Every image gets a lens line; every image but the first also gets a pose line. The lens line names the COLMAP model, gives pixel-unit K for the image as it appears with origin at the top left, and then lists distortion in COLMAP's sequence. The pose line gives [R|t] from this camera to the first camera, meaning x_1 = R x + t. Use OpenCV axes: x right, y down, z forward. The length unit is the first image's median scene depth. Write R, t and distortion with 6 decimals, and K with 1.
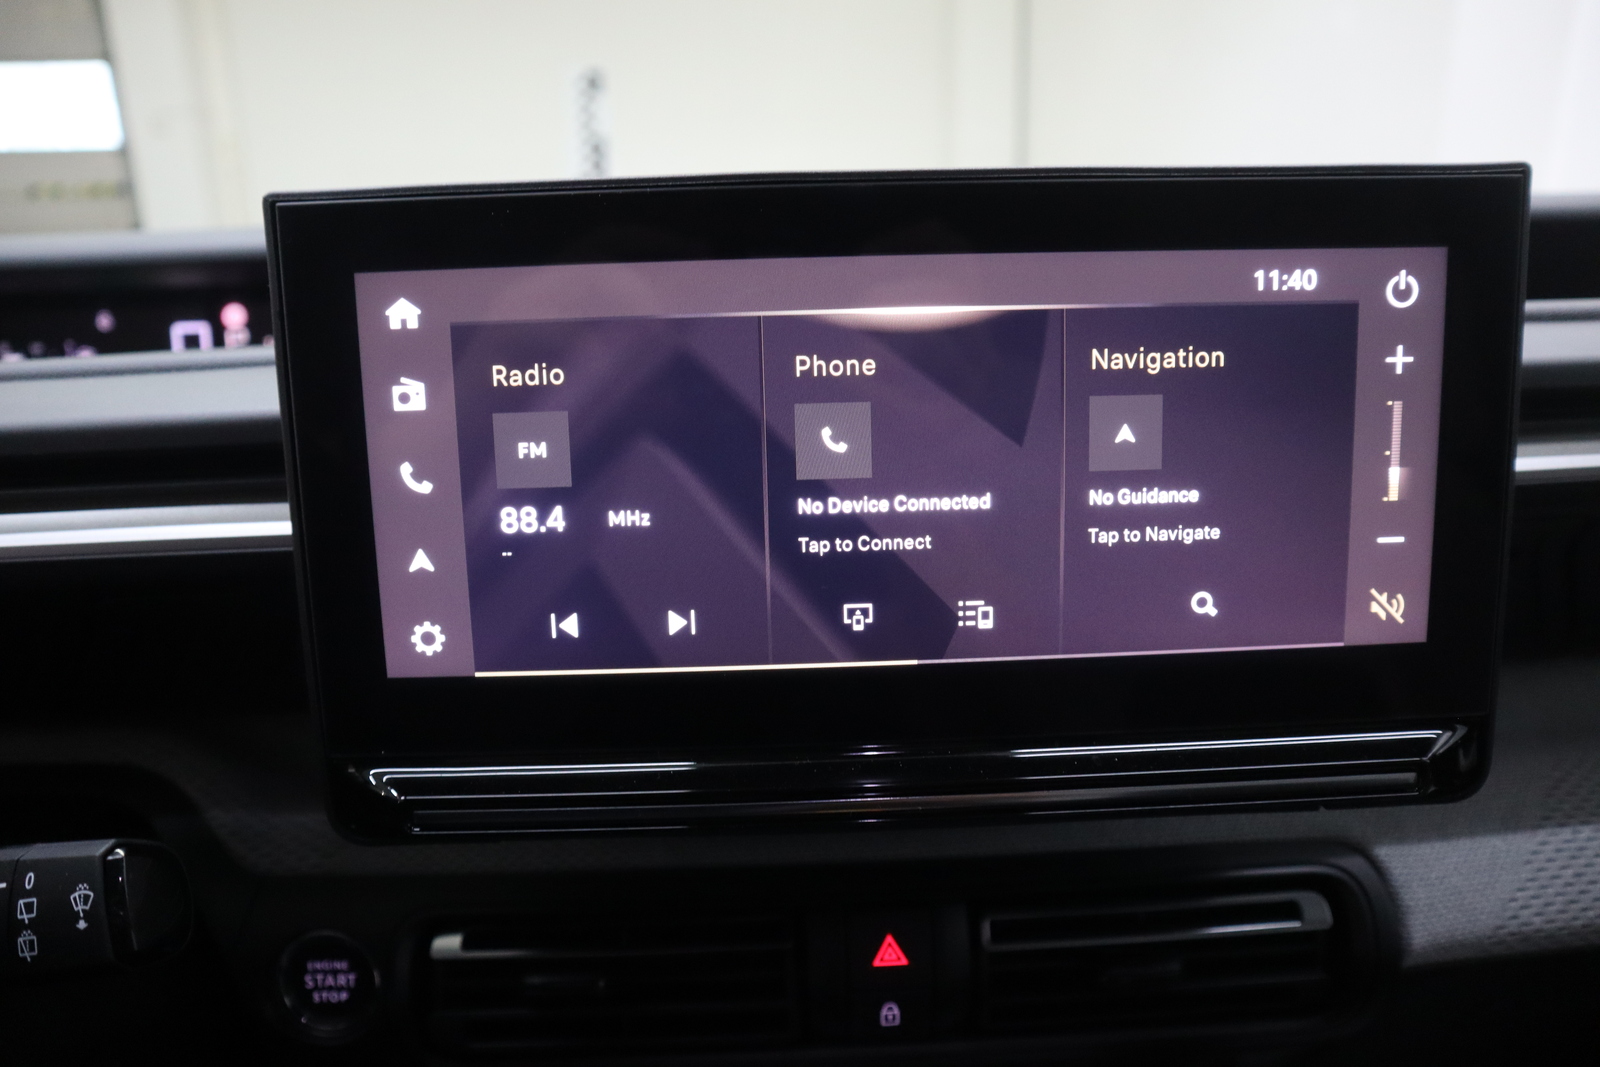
lens RADIAL K [[1113.7, 0, 789.1], [0, 1113.7, 528.1], [0, 0, 1]] dist [-0.082298, 0.012658]
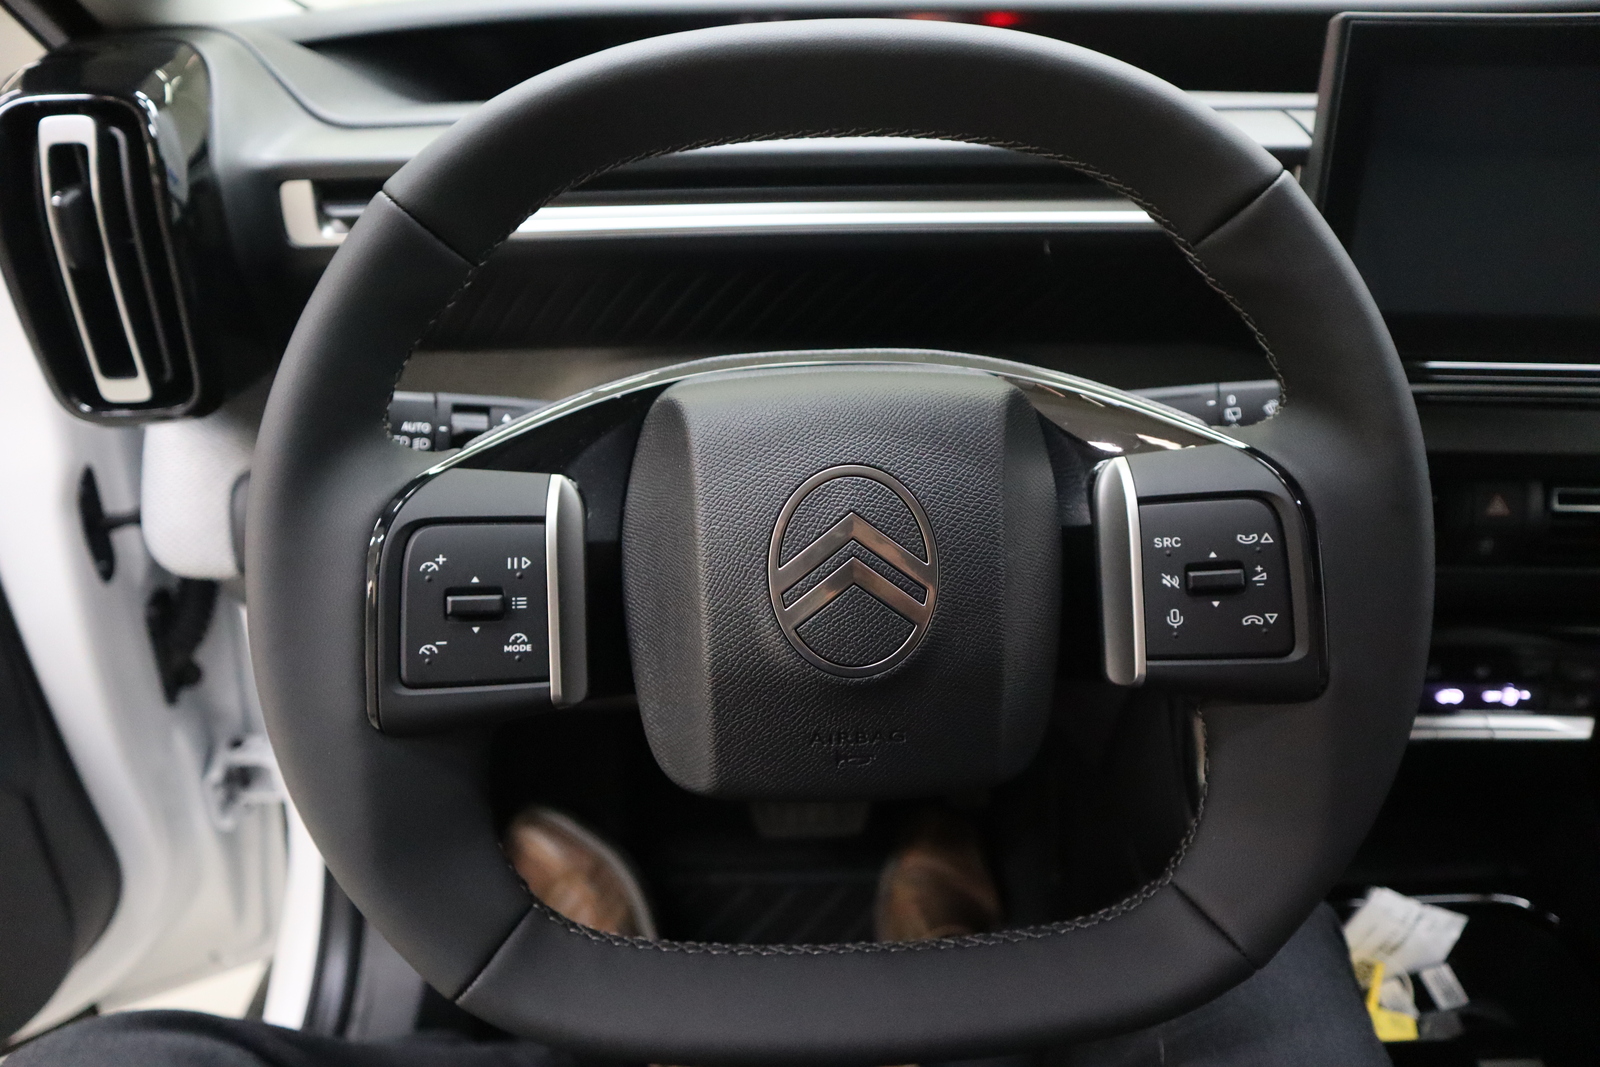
lens RADIAL K [[1113.7, 0, 804.4], [0, 1113.7, 544.5], [0, 0, 1]] dist [-0.082298, 0.012658]
pose [[0.998262, 0.043335, -0.039925, -1.140602], [-0.032093, 0.968127, 0.248395, 0.100995], [0.049417, -0.246682, 0.967836, -0.805600]]
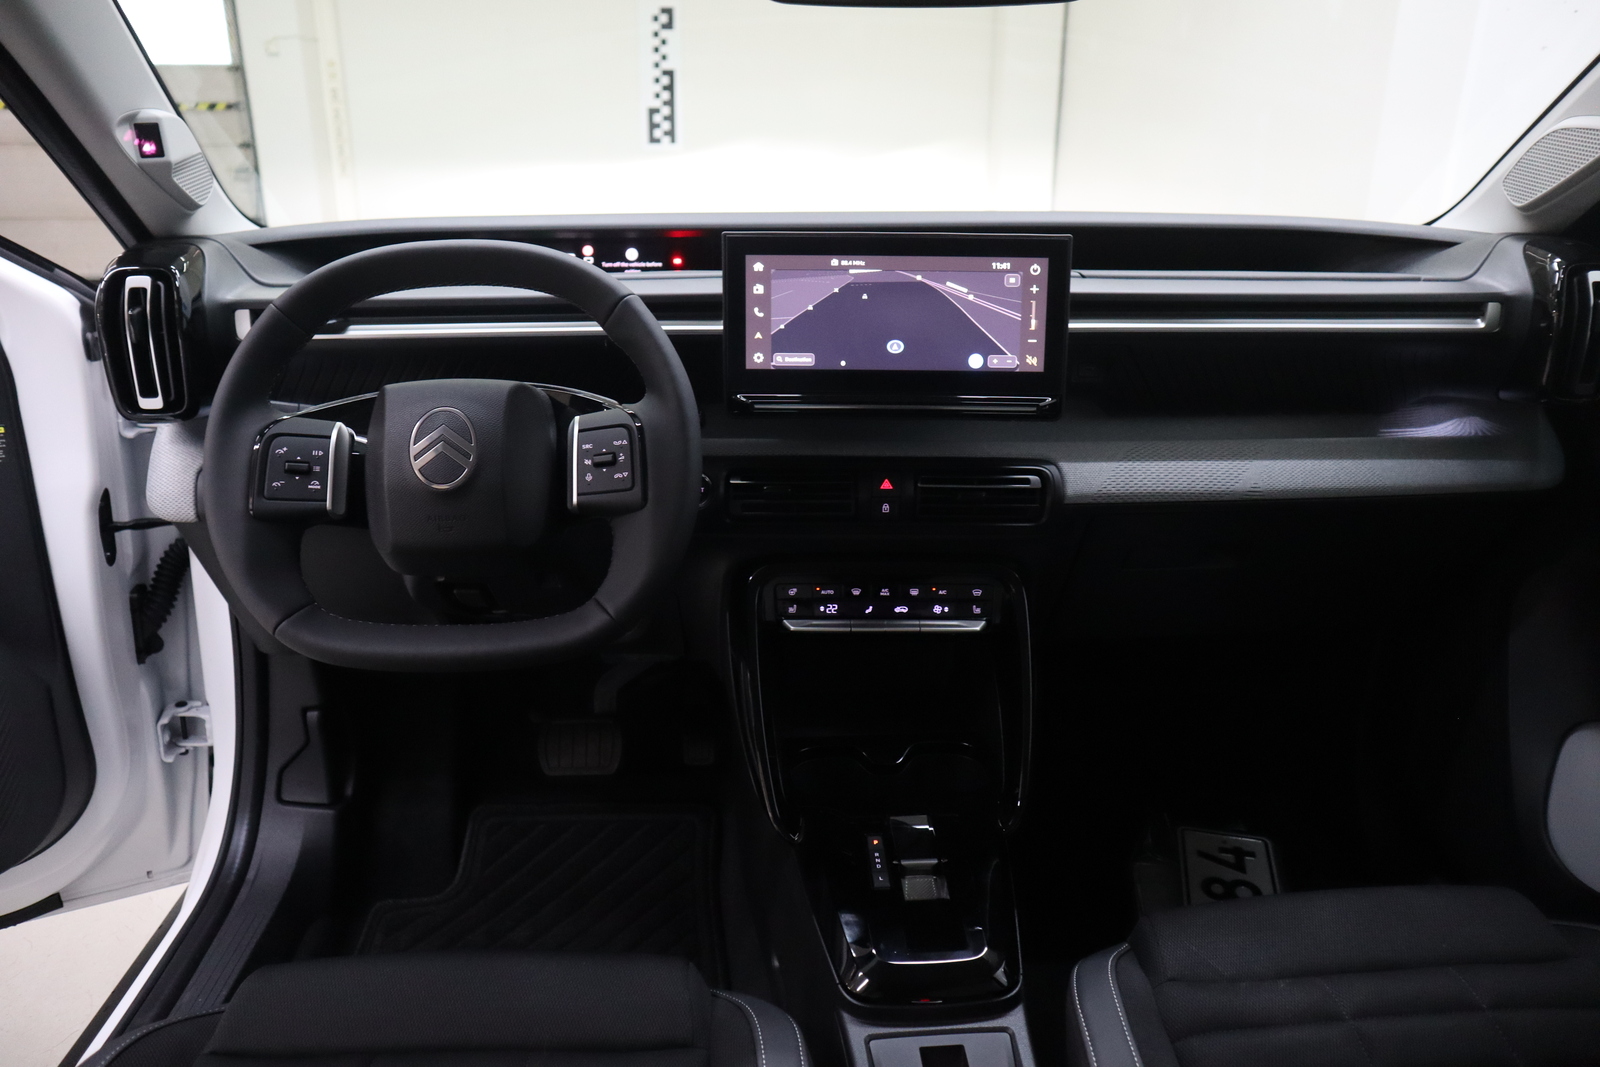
lens RADIAL K [[1113.7, 0, 808.4], [0, 1113.7, 527.9], [0, 0, 1]] dist [-0.082298, 0.012658]
pose [[0.999149, 0.039121, -0.013106, -0.097895], [-0.038119, 0.996853, 0.069502, 0.394953], [0.015784, -0.068943, 0.997496, -2.641370]]
